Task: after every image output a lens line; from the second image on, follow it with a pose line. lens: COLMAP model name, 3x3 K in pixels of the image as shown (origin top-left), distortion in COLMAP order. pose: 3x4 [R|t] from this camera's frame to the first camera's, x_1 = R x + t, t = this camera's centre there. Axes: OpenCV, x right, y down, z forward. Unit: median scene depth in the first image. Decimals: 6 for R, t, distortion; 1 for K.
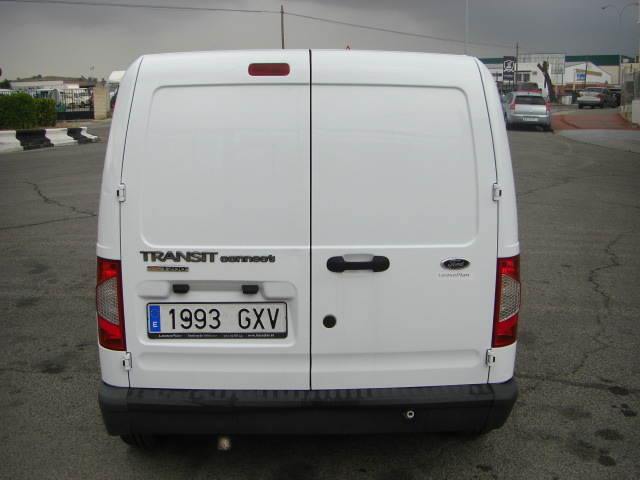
lens RADIAL K [[712.6, 0, 320.0], [0, 712.6, 240.0], [0, 0, 1]] dist [-0.181093, 0.129362]
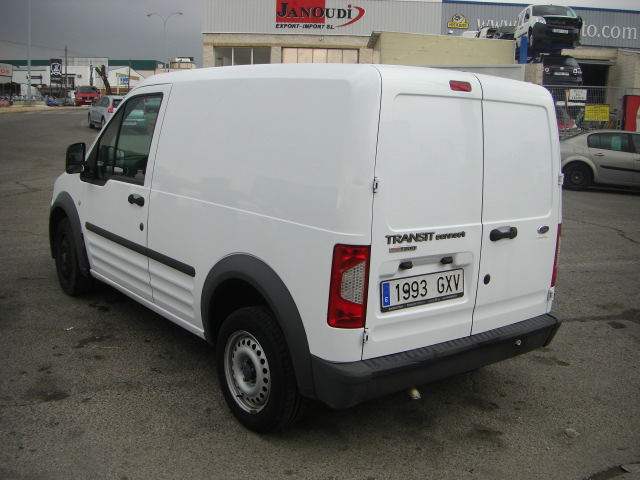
lens RADIAL K [[712.6, 0, 320.0], [0, 712.6, 240.0], [0, 0, 1]] dist [-0.181093, 0.129362]
pose [[0.803695, -0.074547, 0.590354, -0.974206], [0.077394, 0.996790, 0.020508, -0.008909], [-0.589987, 0.029207, 0.806884, 0.121066]]
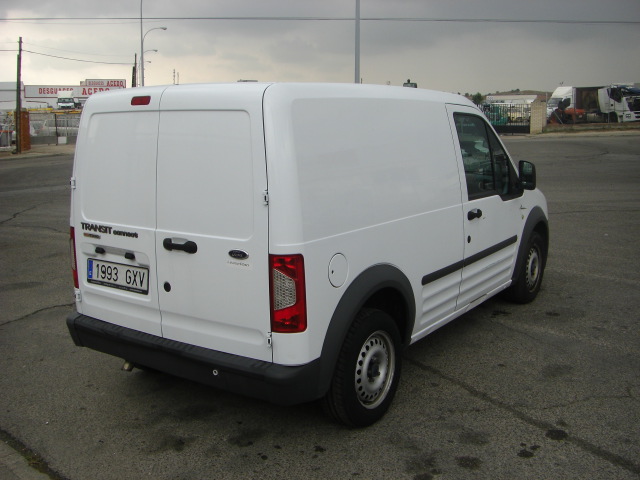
lens RADIAL K [[712.6, 0, 320.0], [0, 712.6, 240.0], [0, 0, 1]] dist [-0.181093, 0.129362]
pose [[0.801462, 0.097720, -0.590008, 0.990432], [-0.109872, 0.993827, 0.015354, -0.024433], [0.587866, 0.052519, 0.807251, 0.088589]]
